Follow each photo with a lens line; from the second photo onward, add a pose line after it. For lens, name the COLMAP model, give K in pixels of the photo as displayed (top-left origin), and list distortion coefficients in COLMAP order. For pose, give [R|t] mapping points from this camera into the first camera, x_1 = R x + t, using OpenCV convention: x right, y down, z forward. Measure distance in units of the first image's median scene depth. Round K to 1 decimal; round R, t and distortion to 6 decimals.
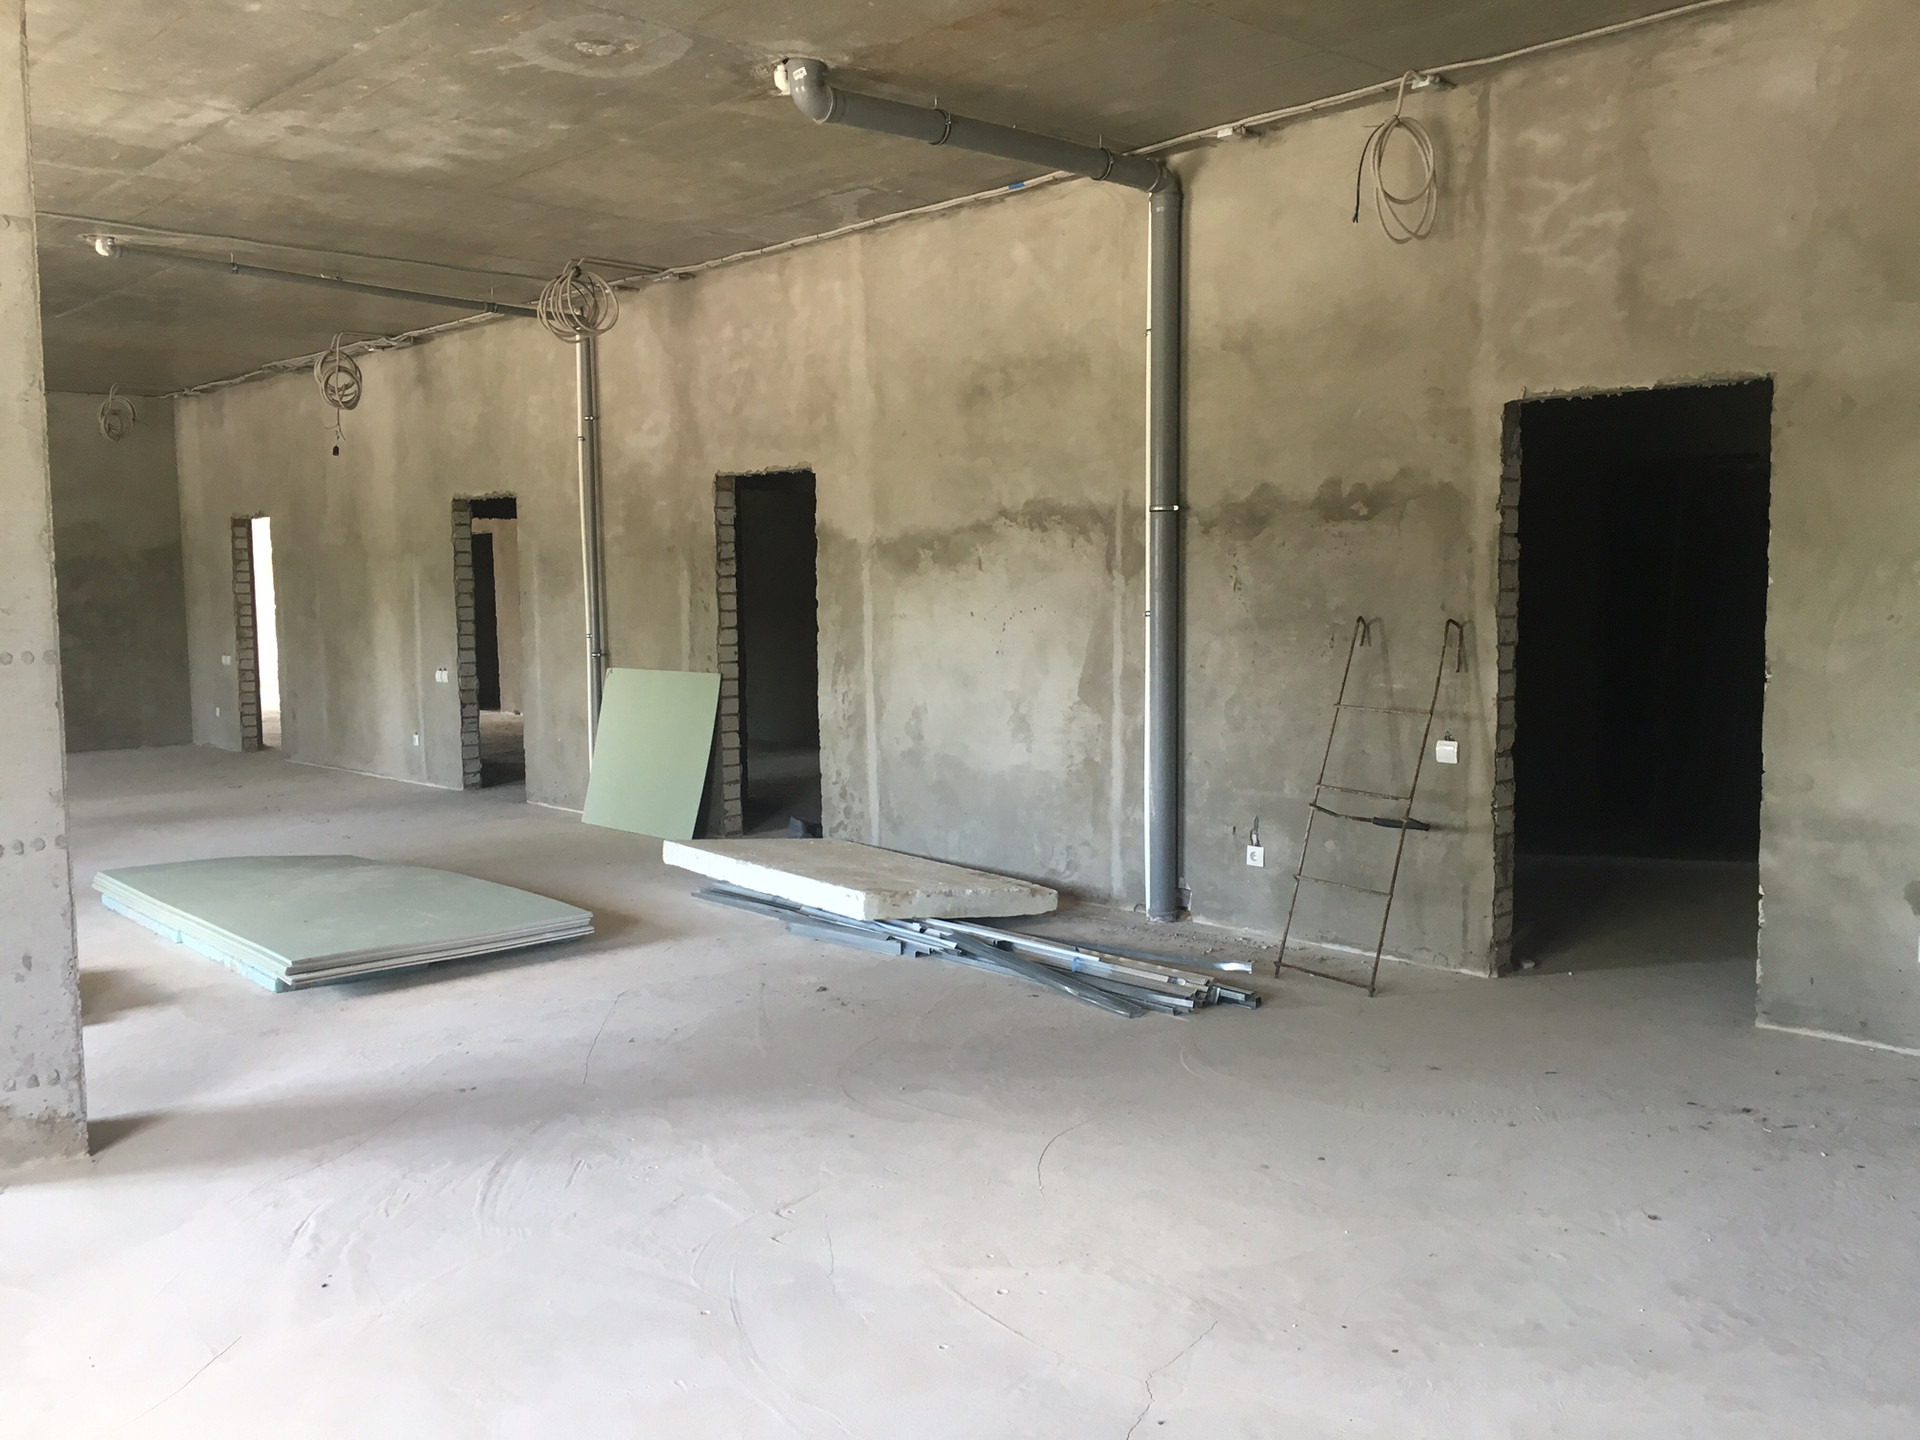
lens RADIAL K [[1634.6, 0, 960.0], [0, 1634.6, 720.0], [0, 0, 1]] dist [0.072226, -0.091674]
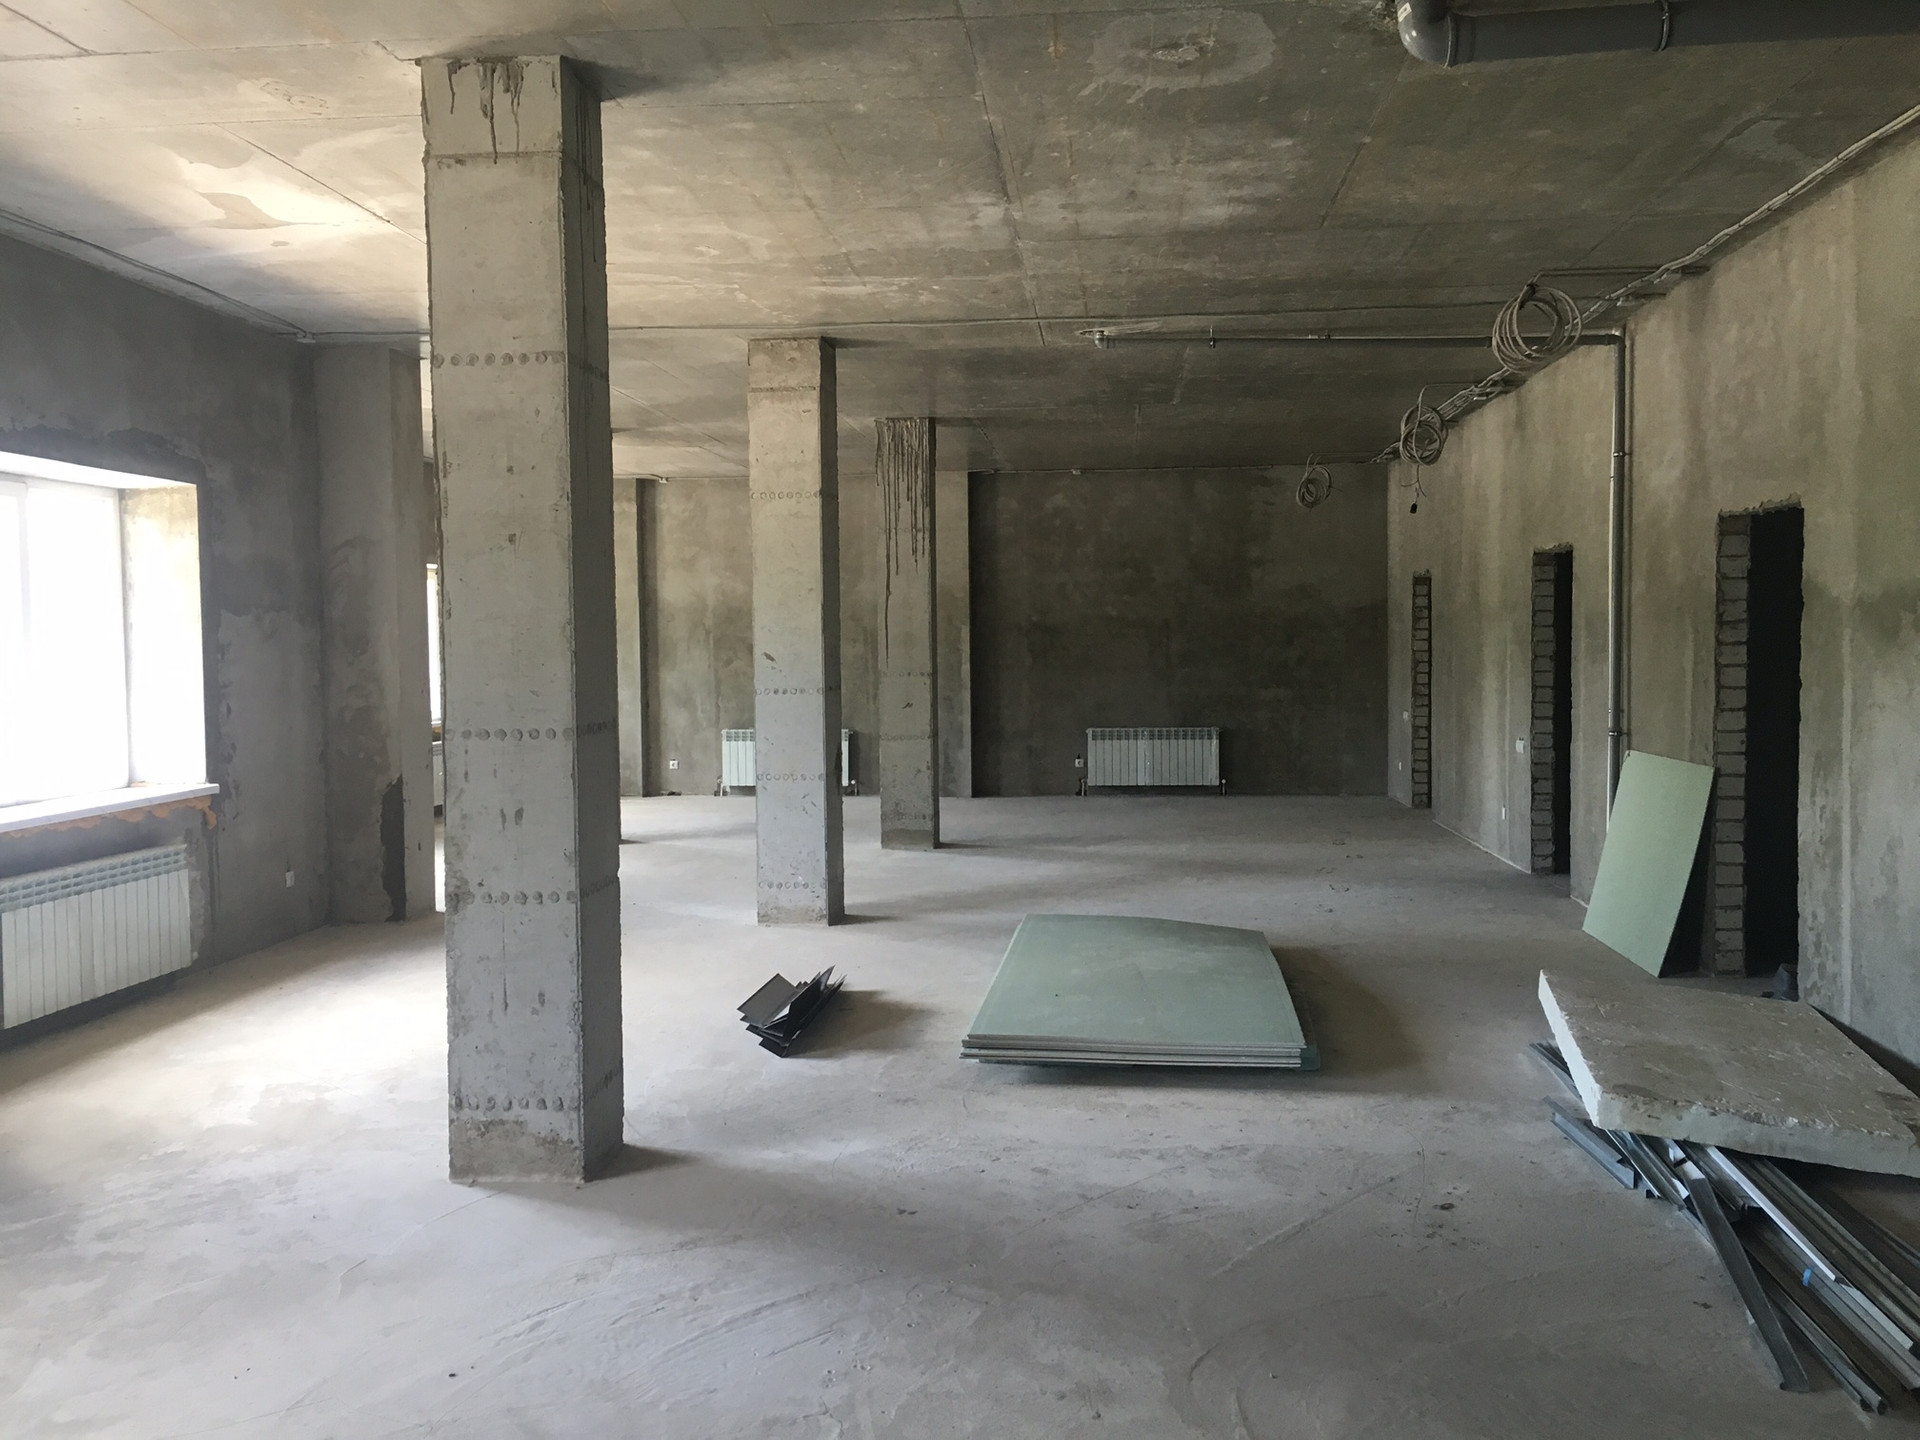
lens RADIAL K [[1634.6, 0, 960.0], [0, 1634.6, 720.0], [0, 0, 1]] dist [0.072226, -0.091674]
pose [[0.656062, 0.043750, -0.753438, 0.229065], [-0.063273, 0.997992, 0.002856, -0.032694], [0.752050, 0.045798, 0.657513, 0.222562]]
